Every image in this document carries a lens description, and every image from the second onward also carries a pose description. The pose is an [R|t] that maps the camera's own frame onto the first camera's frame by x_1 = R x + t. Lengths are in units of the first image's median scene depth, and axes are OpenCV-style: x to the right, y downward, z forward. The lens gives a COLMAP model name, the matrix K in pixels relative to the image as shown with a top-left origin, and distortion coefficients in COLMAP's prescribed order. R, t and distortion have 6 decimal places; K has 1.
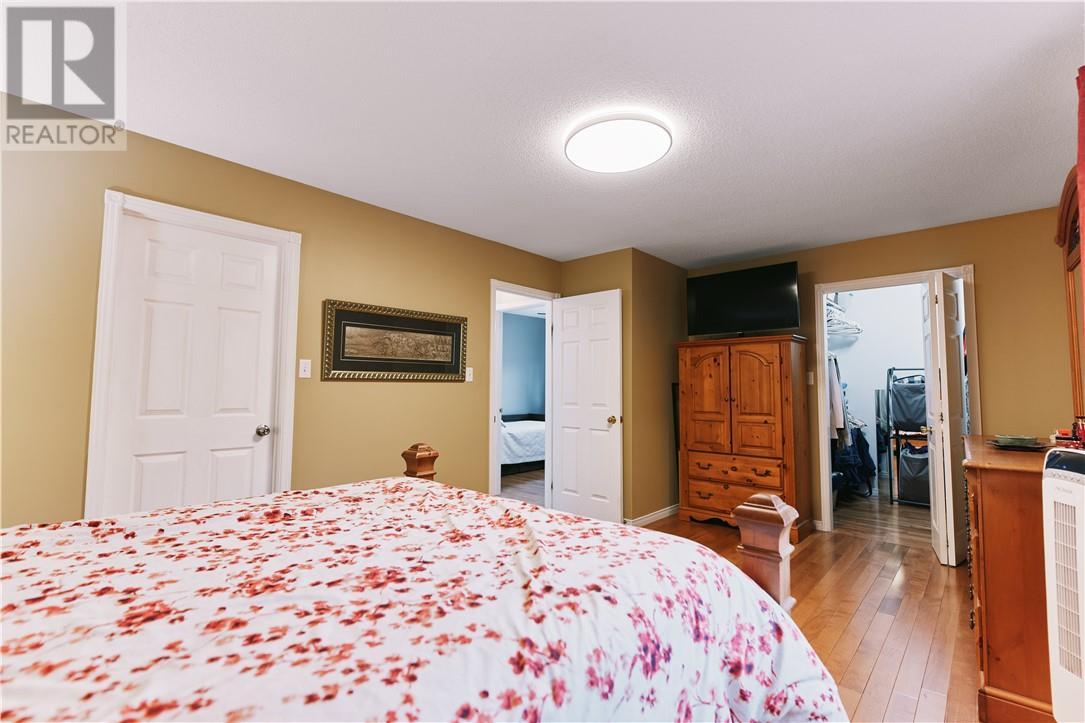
lens RADIAL K [[477.1, 0, 542.6], [0, 477.1, 361.9], [0, 0, 1]] dist [-0.000429, -0.000058]
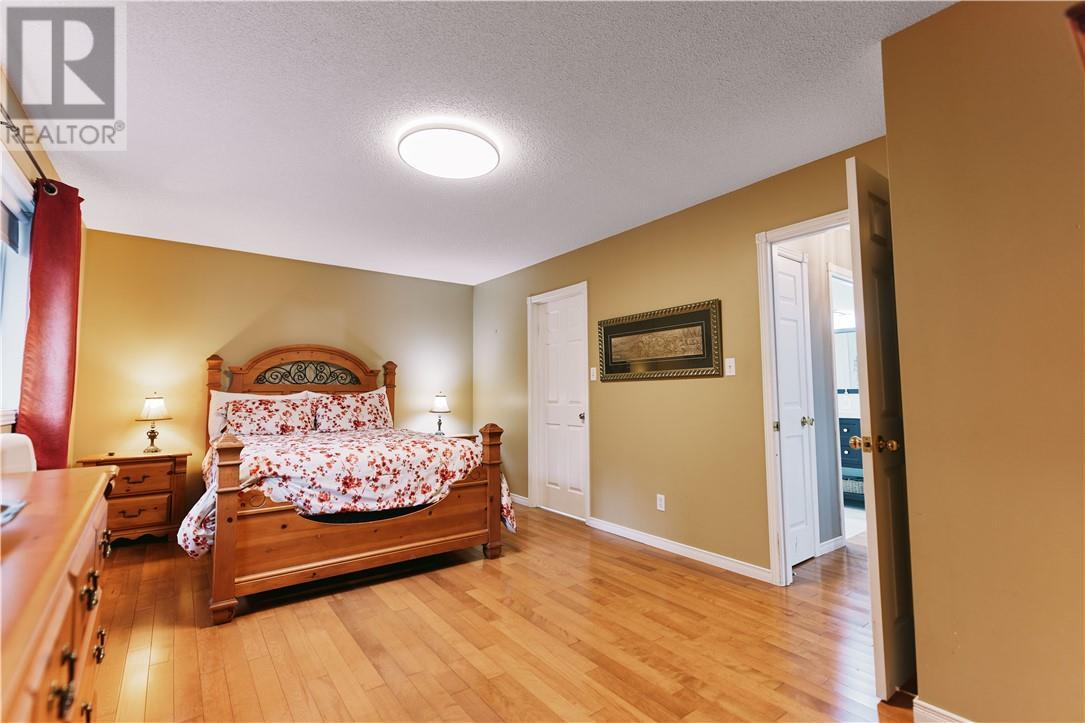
lens RADIAL K [[477.1, 0, 542.6], [0, 477.1, 361.9], [0, 0, 1]] dist [-0.000429, -0.000058]
pose [[-0.162789, -0.087324, -0.982789, 0.777758], [0.044145, 0.994434, -0.095671, 0.091421], [0.985673, -0.058960, -0.158028, 0.917875]]
